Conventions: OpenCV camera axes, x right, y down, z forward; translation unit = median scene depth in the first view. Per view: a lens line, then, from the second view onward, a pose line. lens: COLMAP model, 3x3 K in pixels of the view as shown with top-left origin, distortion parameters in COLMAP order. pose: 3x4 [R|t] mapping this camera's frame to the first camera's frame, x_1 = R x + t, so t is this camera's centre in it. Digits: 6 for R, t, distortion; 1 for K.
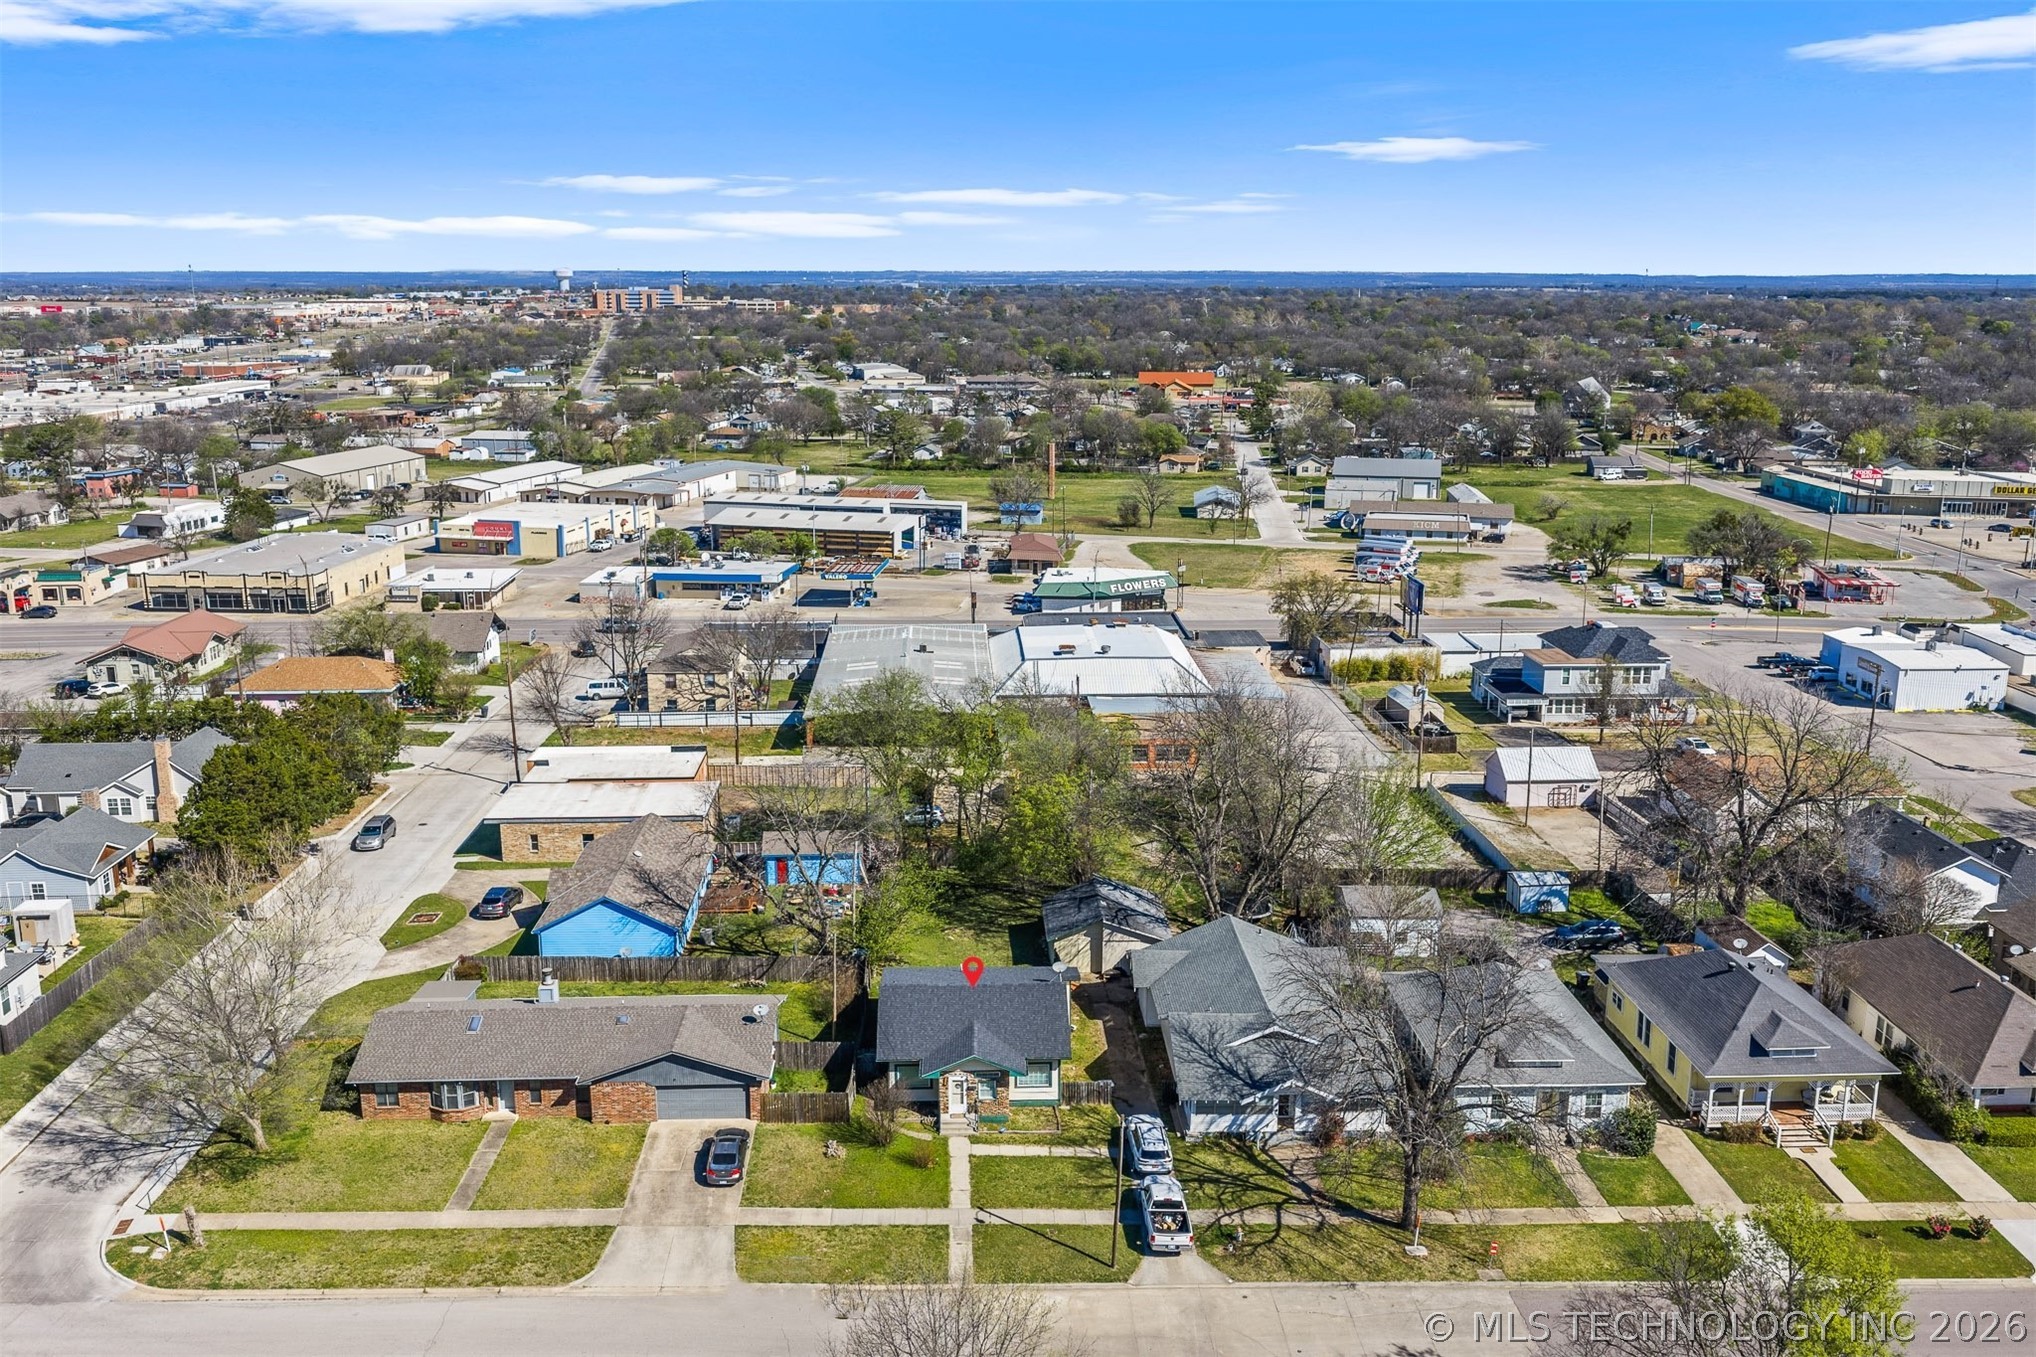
lens RADIAL K [[1689.2, 0, 1019.2], [0, 1689.2, 626.6], [0, 0, 1]] dist [0.020769, -0.044941]
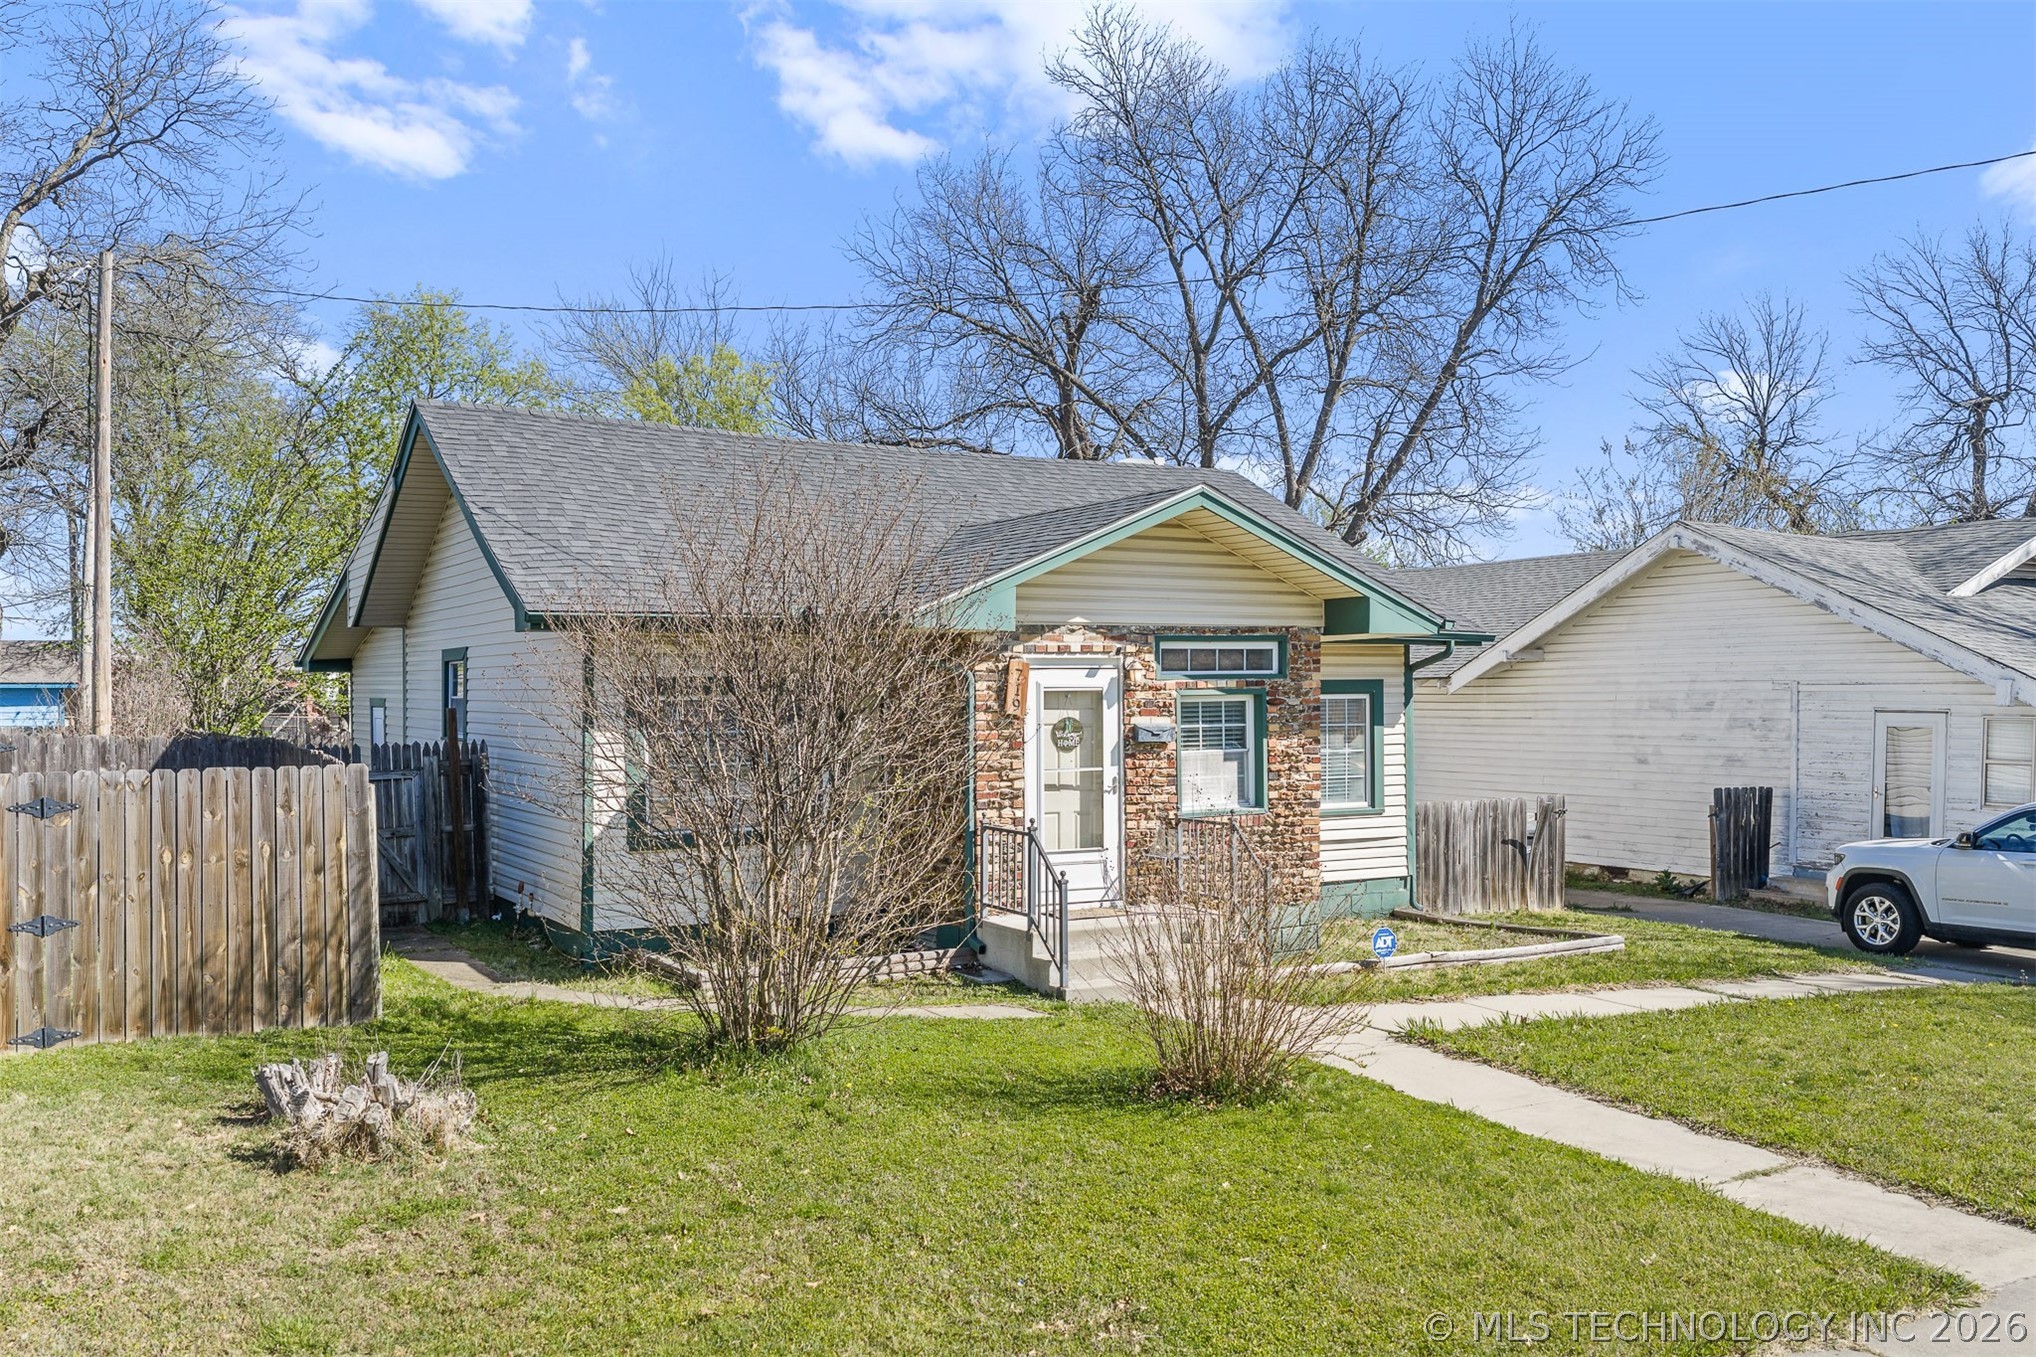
lens RADIAL K [[1698.7, 0, 1017.7], [0, 1698.7, 622.9], [0, 0, 1]] dist [0.012533, -0.015602]
pose [[0.886991, 0.010702, 0.461663, -0.060345], [0.101104, 0.970975, -0.216760, 0.153203], [-0.450583, 0.238940, 0.860164, 0.443941]]
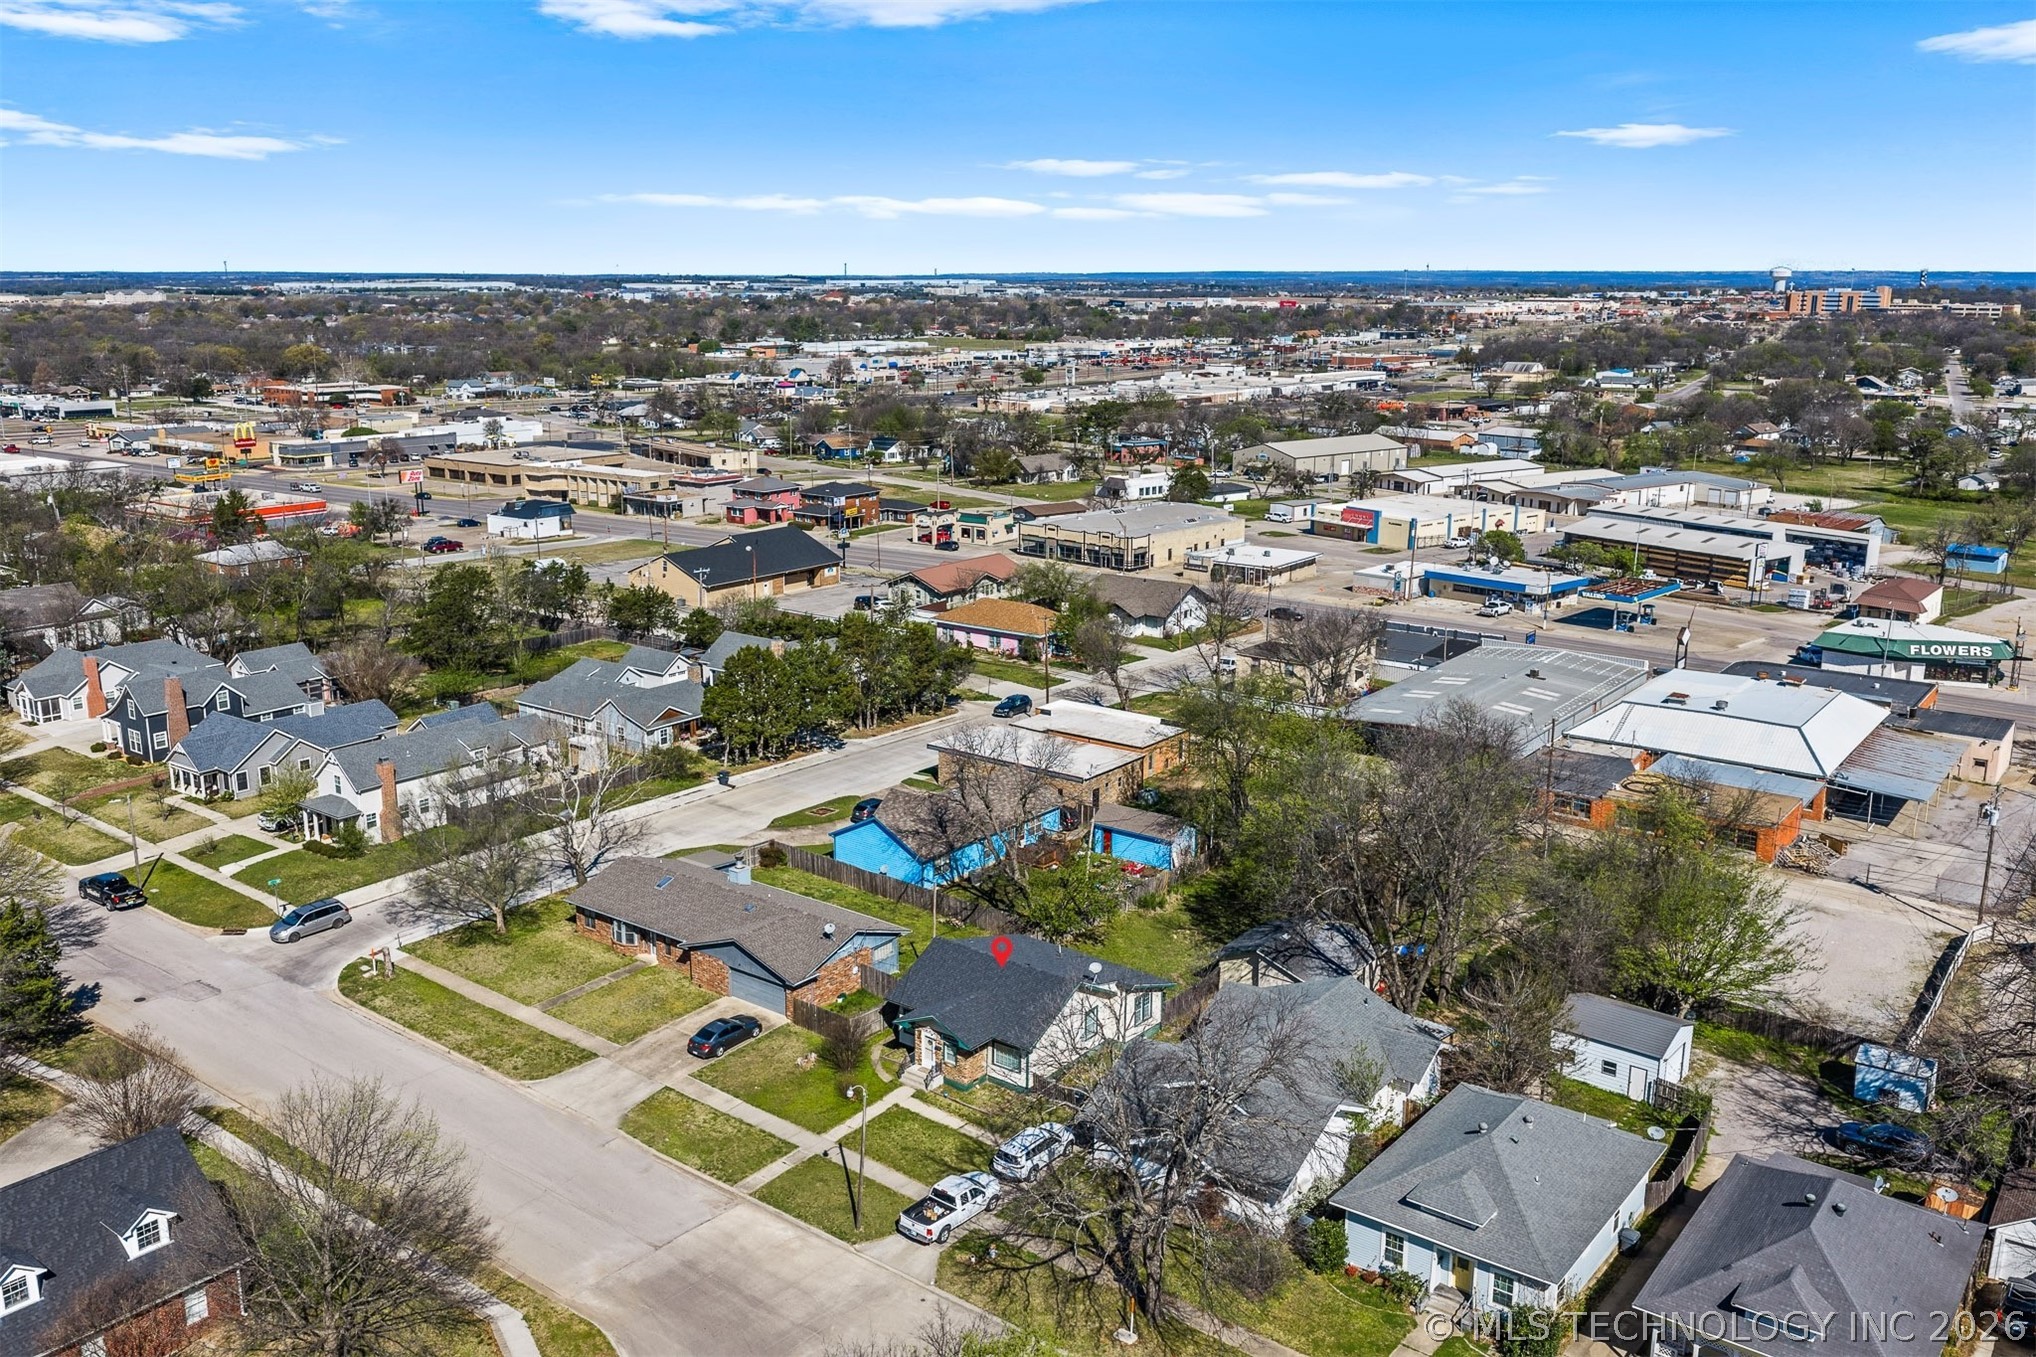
lens RADIAL K [[1689.2, 0, 1019.2], [0, 1689.2, 626.6], [0, 0, 1]] dist [0.020769, -0.044941]
pose [[0.768499, 0.132191, -0.626047, 0.323557], [-0.132243, 0.990115, 0.046731, -0.019866], [0.626036, 0.046878, 0.778384, 0.109144]]
